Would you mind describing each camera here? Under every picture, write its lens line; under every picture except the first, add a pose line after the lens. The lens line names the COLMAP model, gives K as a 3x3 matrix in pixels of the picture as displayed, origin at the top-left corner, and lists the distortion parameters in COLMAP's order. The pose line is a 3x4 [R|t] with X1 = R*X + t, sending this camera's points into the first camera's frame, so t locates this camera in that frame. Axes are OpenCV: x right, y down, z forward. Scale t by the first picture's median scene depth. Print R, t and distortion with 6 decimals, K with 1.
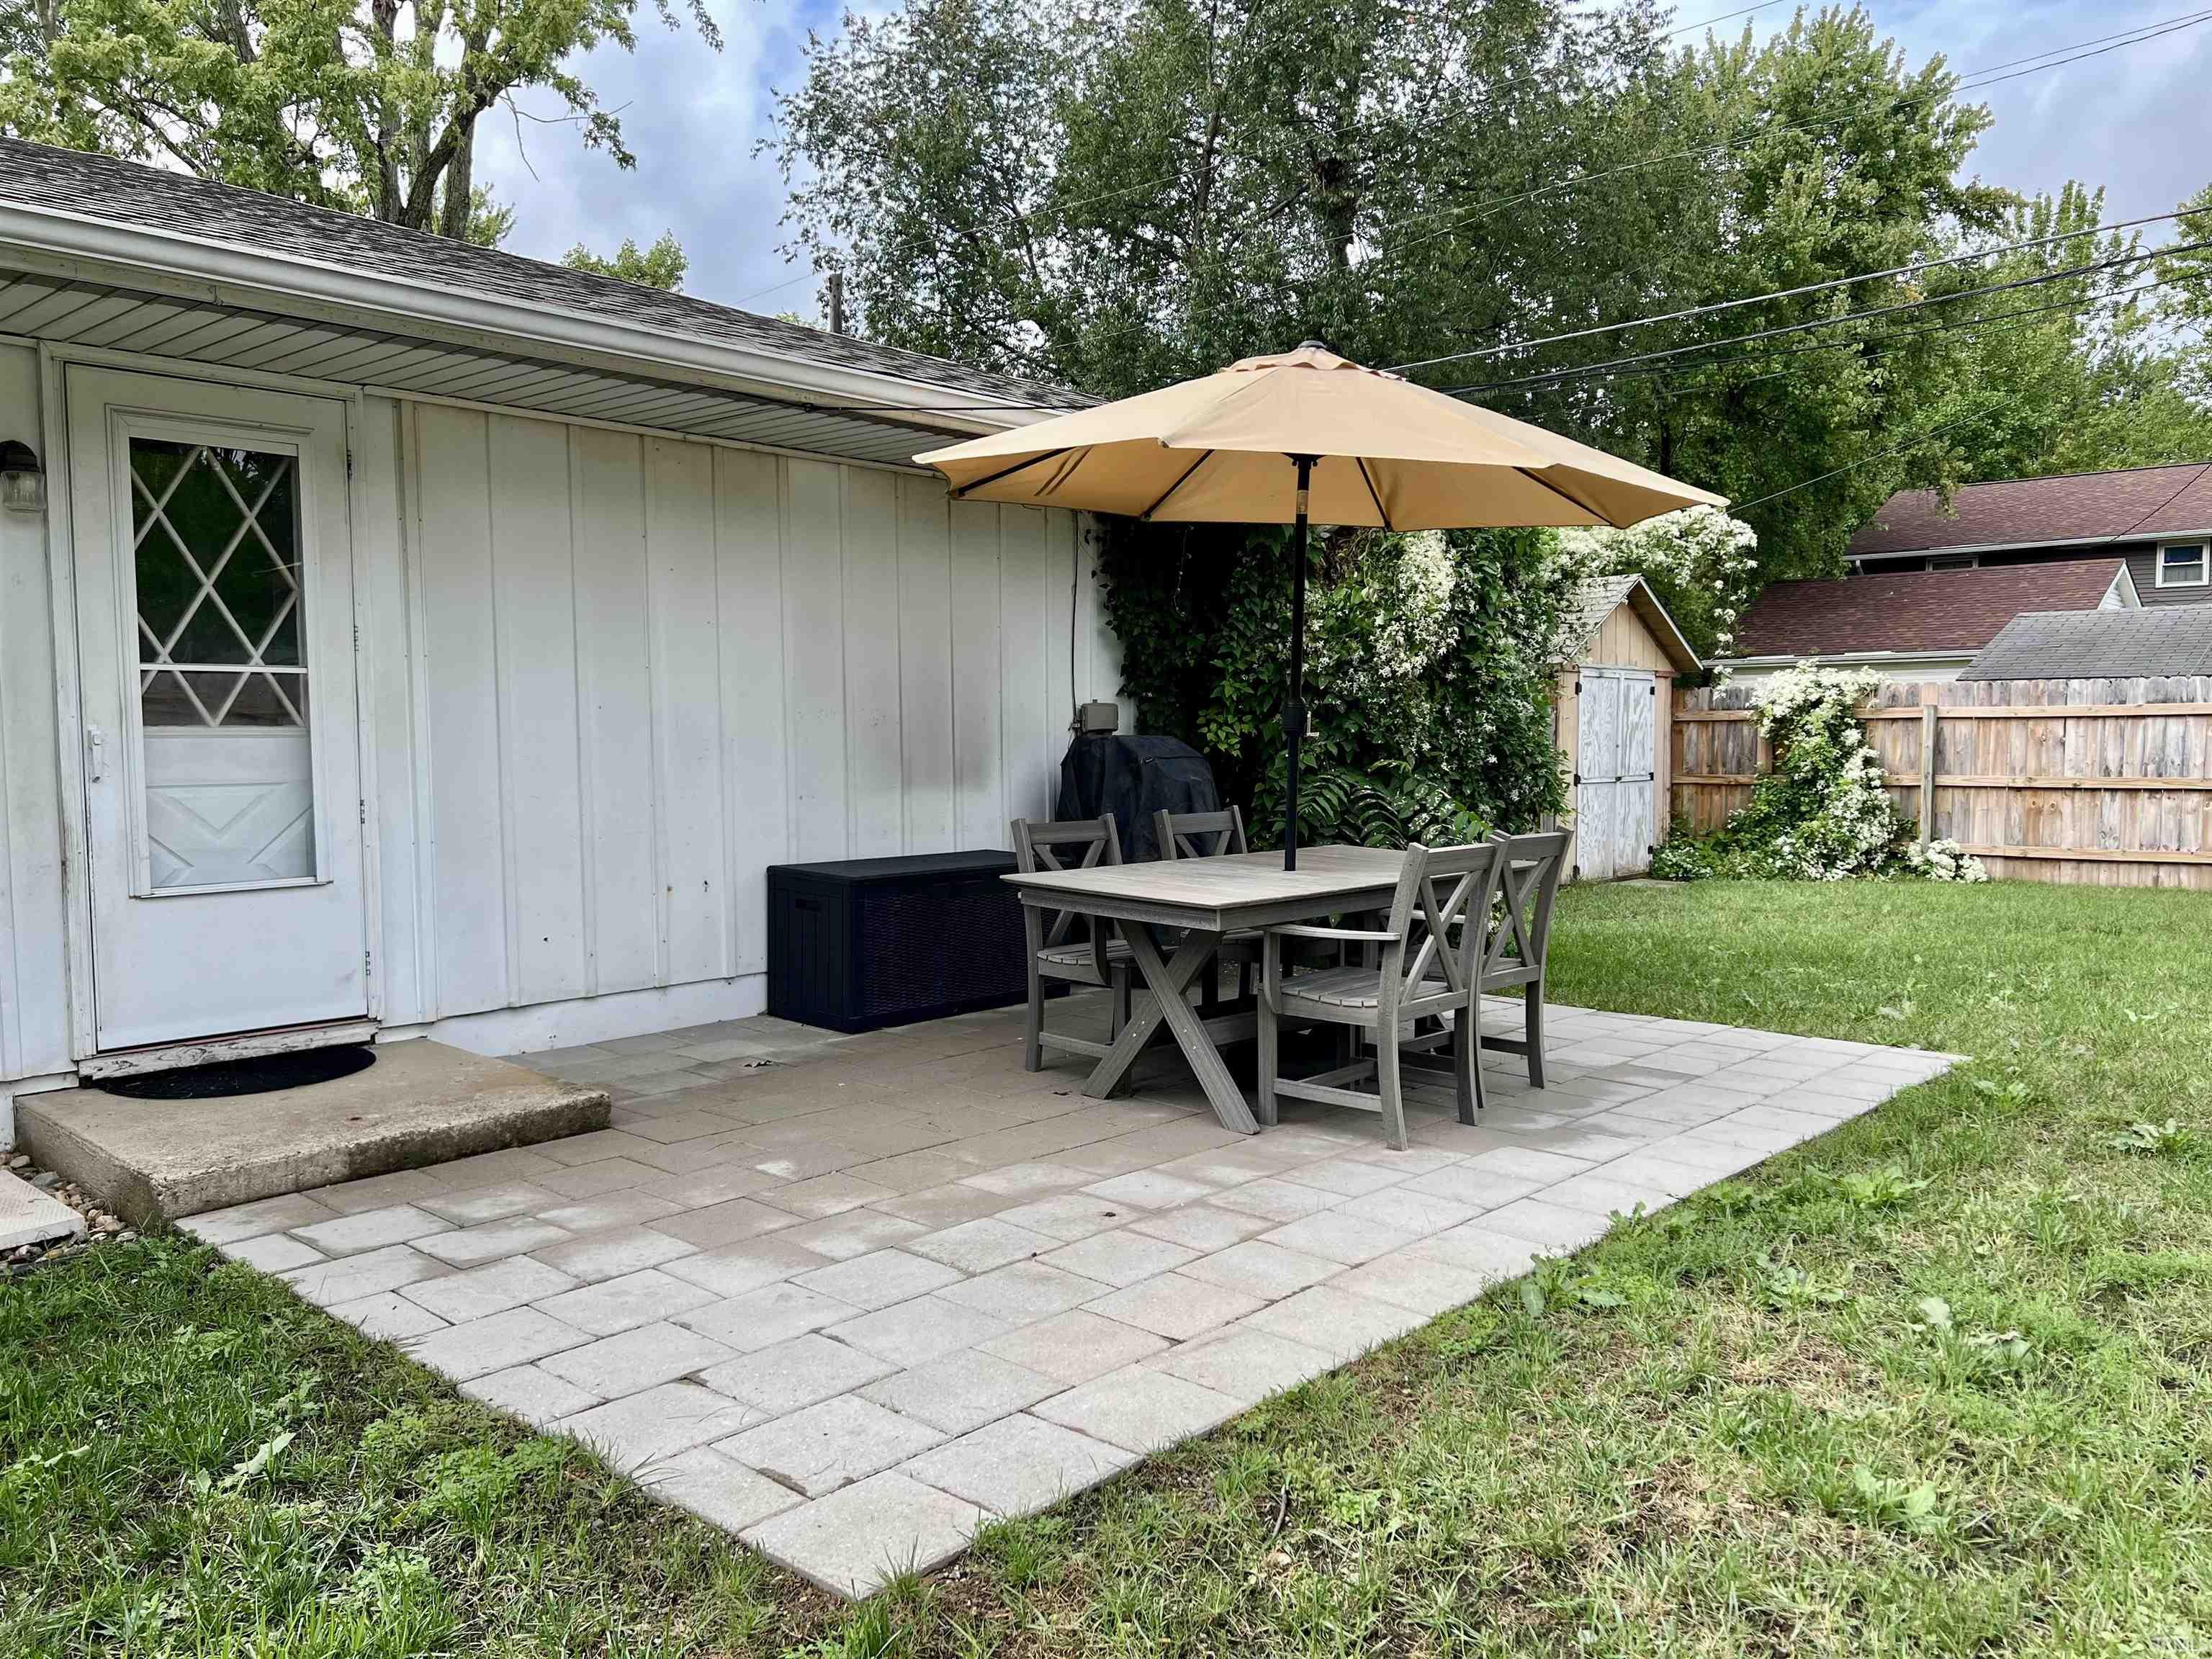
lens RADIAL K [[1667.3, 0, 1126.8], [0, 1667.3, 829.3], [0, 0, 1]] dist [0.049643, -0.047061]
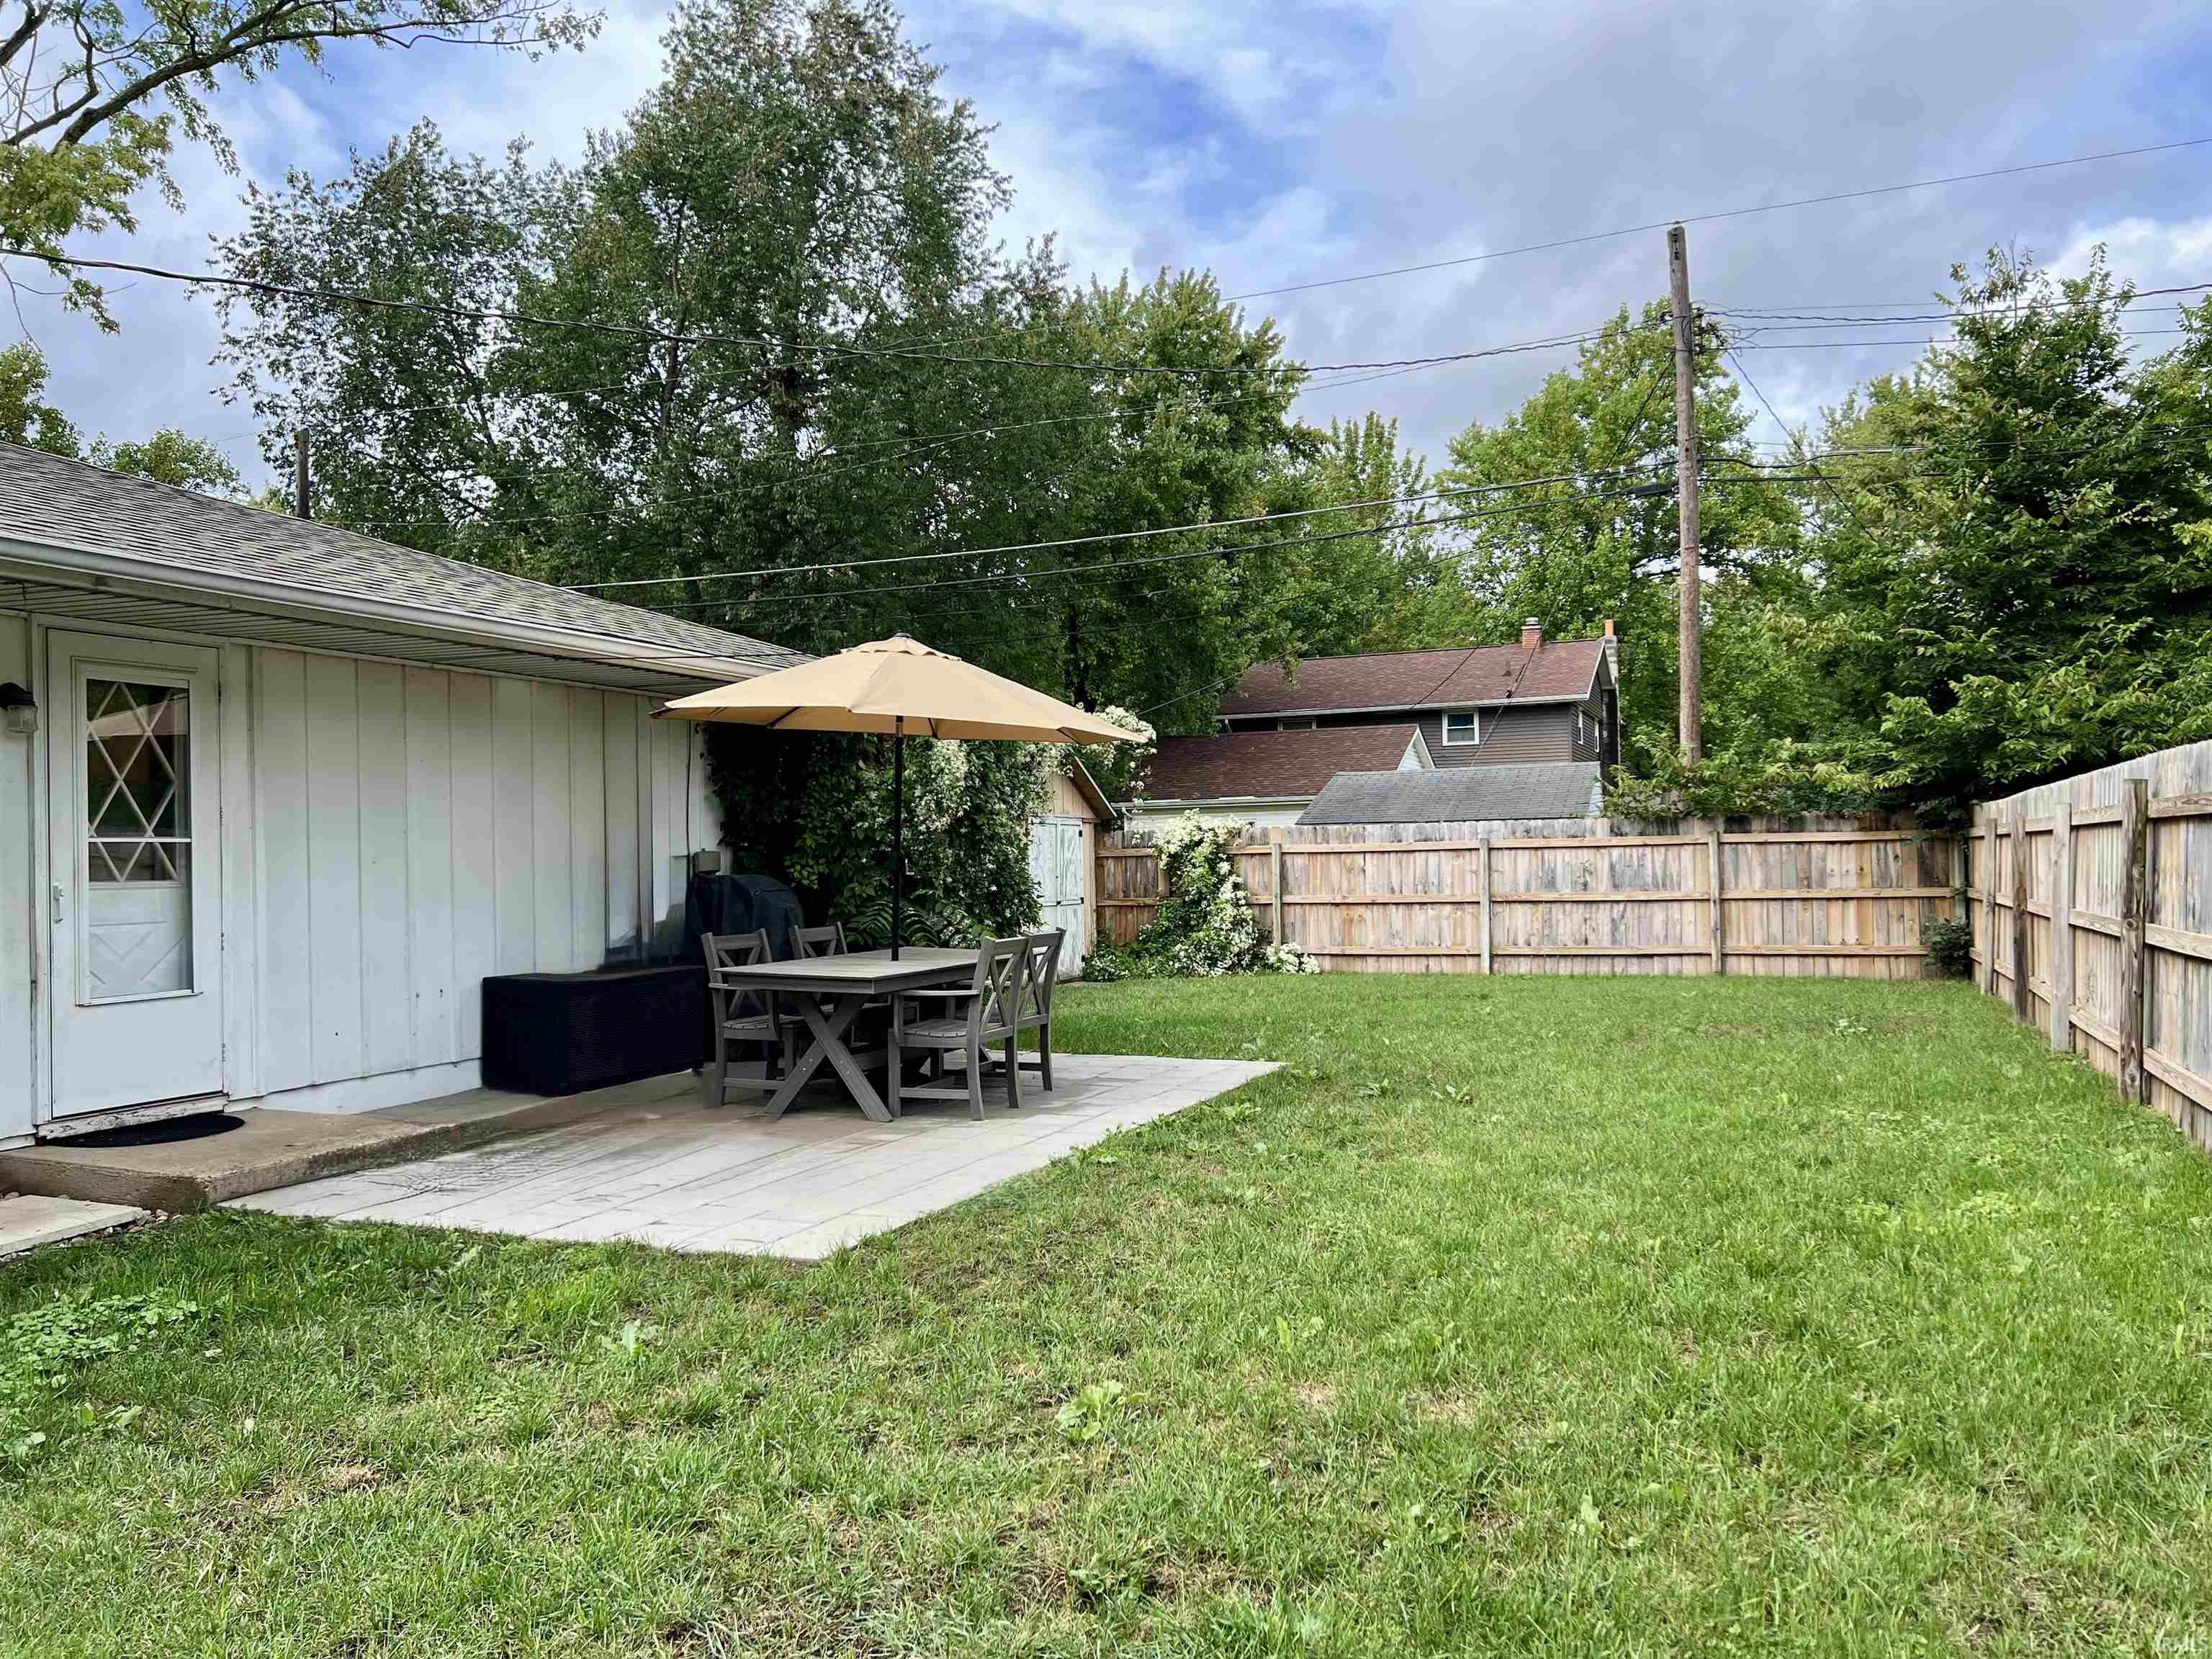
lens RADIAL K [[1667.3, 0, 1109.6], [0, 1667.3, 833.6], [0, 0, 1]] dist [0.049643, -0.047061]
pose [[0.944451, -0.007396, 0.328568, -0.136448], [0.032618, 0.996920, -0.071317, 0.014536], [-0.327029, 0.078073, 0.941784, -0.334961]]
